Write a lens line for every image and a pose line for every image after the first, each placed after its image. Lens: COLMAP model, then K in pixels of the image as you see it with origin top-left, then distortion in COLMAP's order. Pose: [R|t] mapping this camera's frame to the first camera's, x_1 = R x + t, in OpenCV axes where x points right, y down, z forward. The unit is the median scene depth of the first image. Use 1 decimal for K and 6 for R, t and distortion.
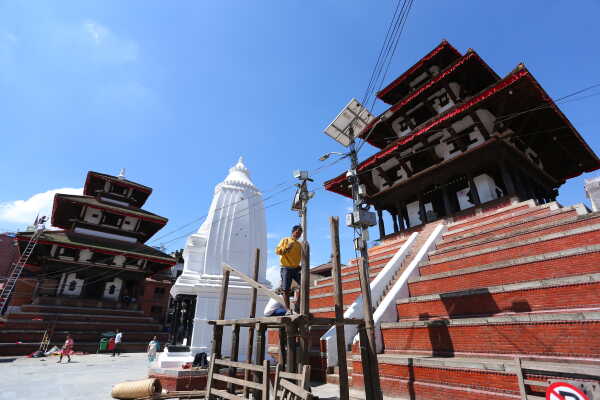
lens RADIAL K [[292.7, 0, 300.0], [0, 292.7, 200.0], [0, 0, 1]] dist [-0.059147, 0.020795]
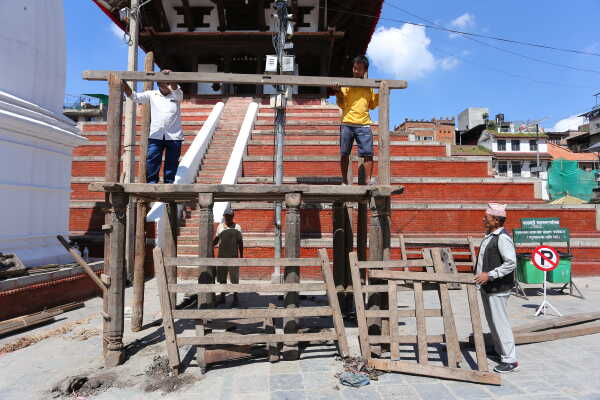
lens RADIAL K [[319.9, 0, 300.0], [0, 319.9, 220.1], [0, 0, 1]] dist [-0.056944, -0.000028]
pose [[0.564293, 0.003382, 0.825568, -0.231141], [-0.349645, 0.906859, 0.235275, 0.135840], [-0.747878, -0.421420, 0.512917, 0.265505]]
